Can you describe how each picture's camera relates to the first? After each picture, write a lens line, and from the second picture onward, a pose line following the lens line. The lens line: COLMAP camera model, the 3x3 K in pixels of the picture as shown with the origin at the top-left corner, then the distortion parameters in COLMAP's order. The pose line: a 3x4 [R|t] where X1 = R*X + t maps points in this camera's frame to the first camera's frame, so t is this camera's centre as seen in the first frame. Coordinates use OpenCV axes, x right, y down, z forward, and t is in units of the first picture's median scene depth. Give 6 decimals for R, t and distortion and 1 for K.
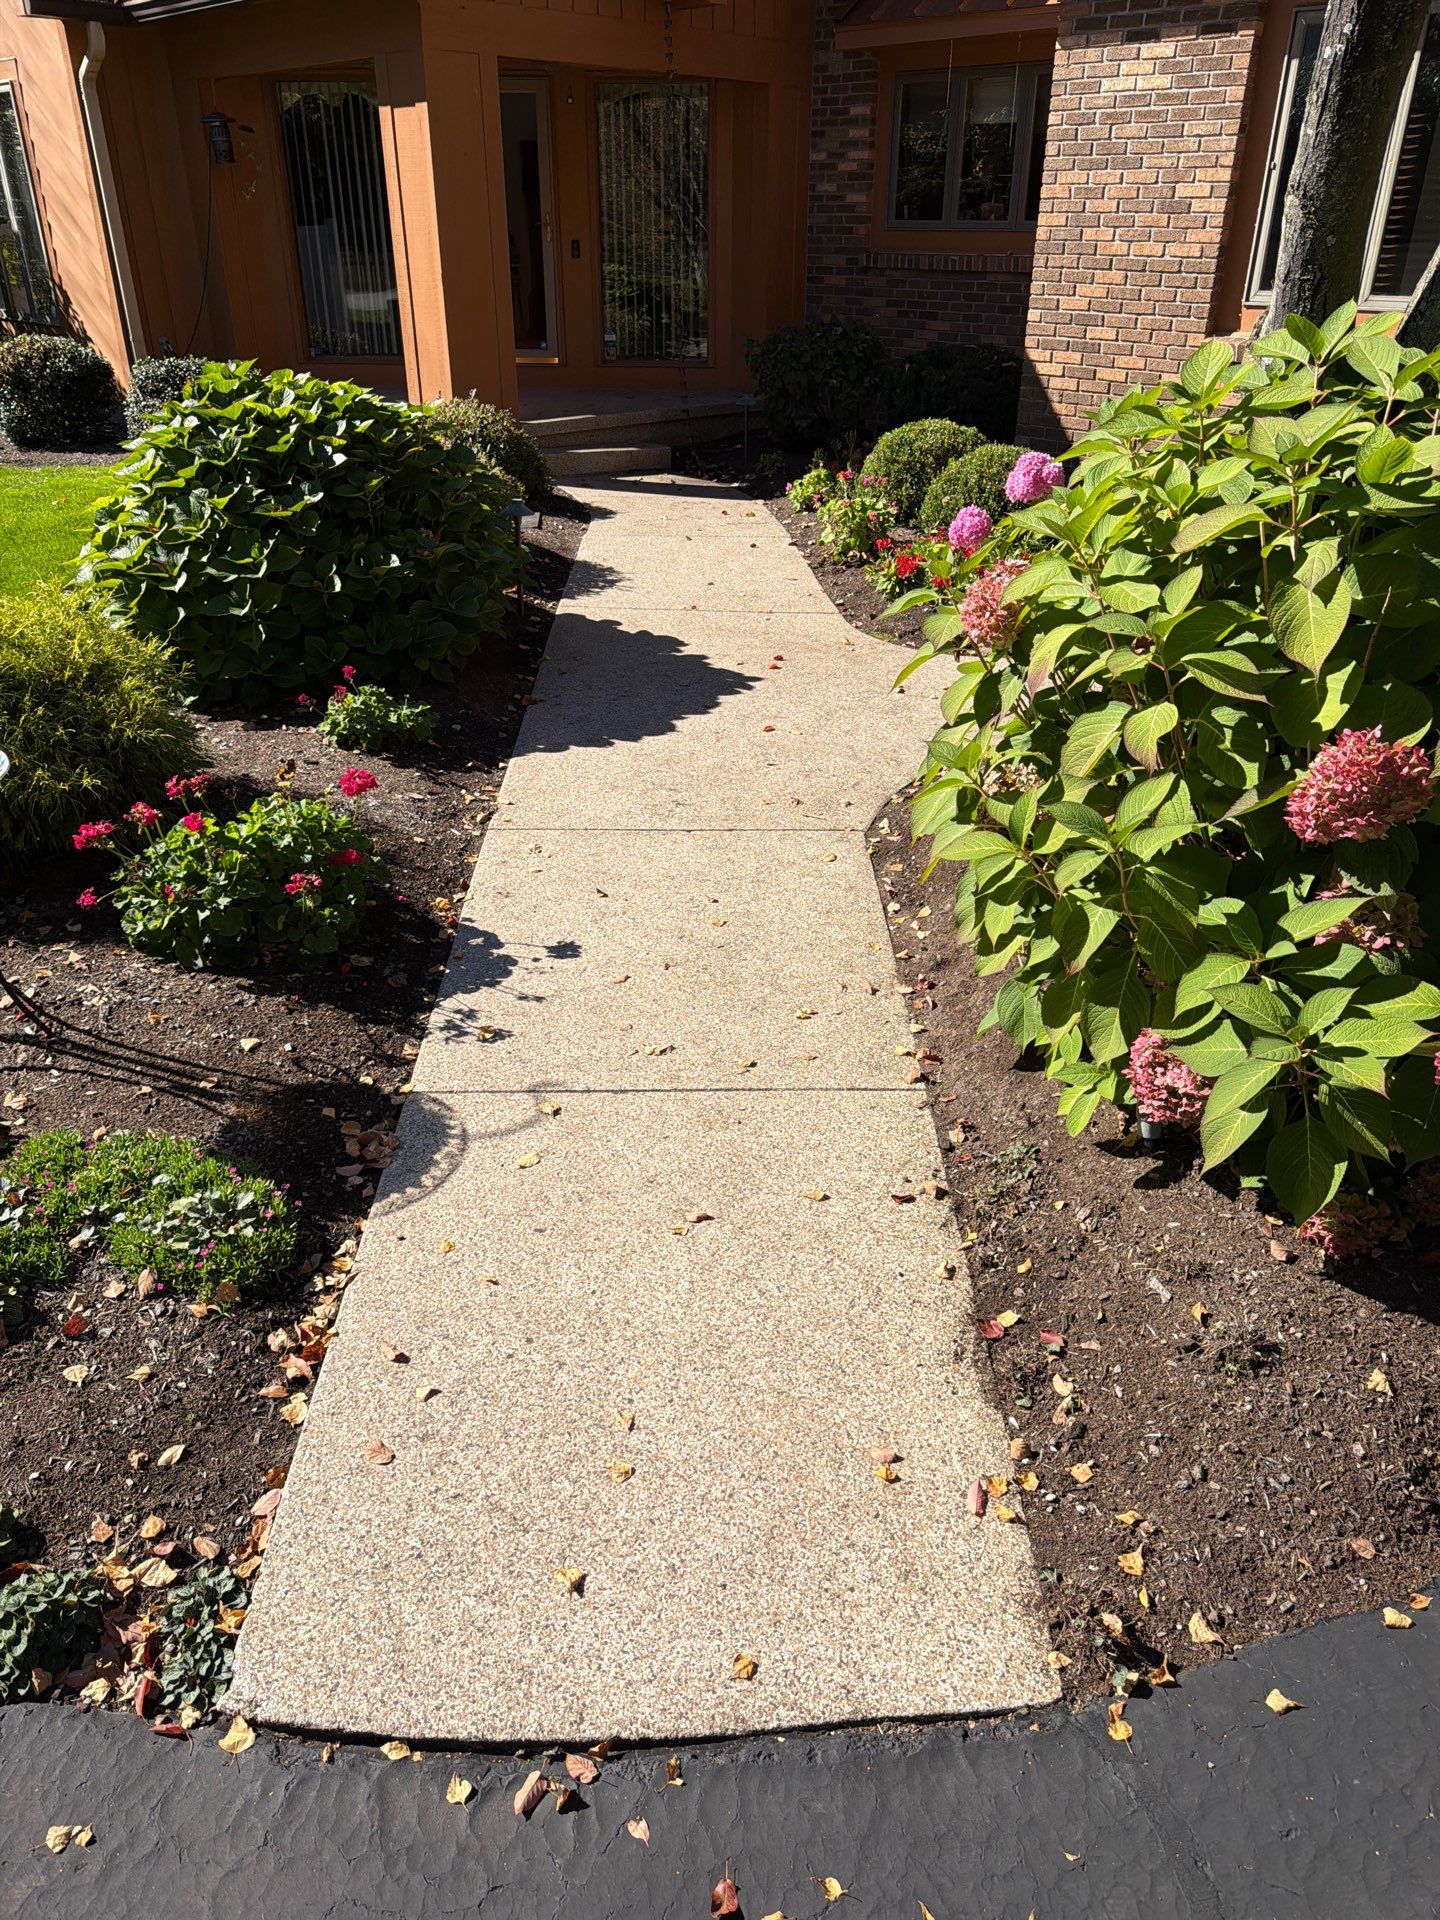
lens RADIAL K [[1364.8, 0, 709.7], [0, 1364.8, 956.9], [0, 0, 1]] dist [0.043626, -0.036689]
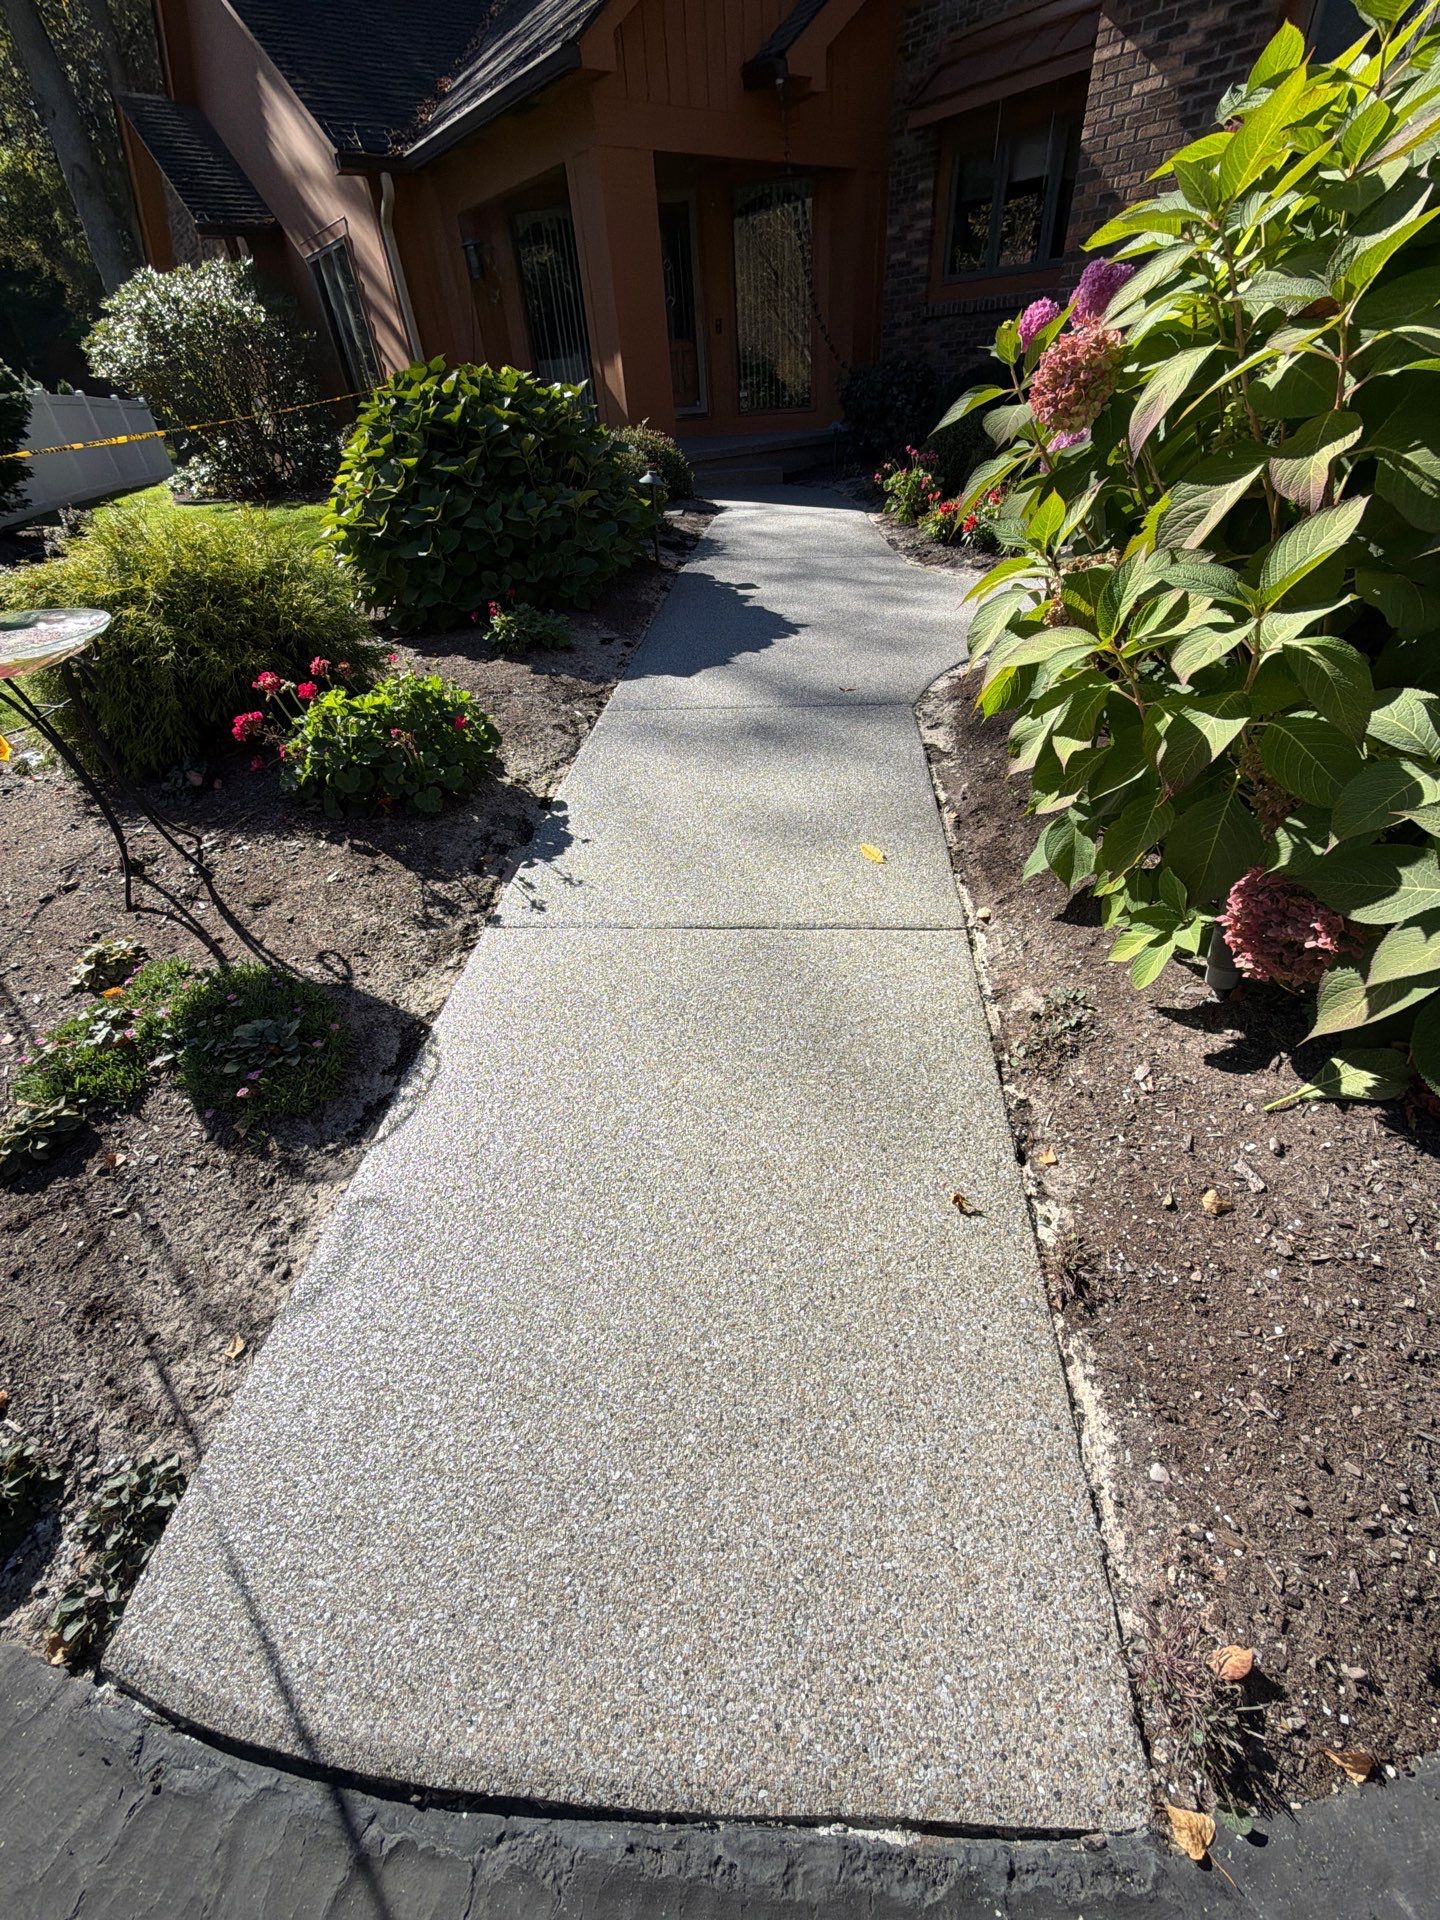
lens RADIAL K [[766.4, 0, 721.2], [0, 766.4, 958.0], [0, 0, 1]] dist [-0.000281, 0.000321]
pose [[0.991950, 0.012307, -0.126029, 0.020617], [0.008307, 0.986798, 0.161744, 0.010167], [0.126356, -0.161489, 0.978752, 0.168999]]
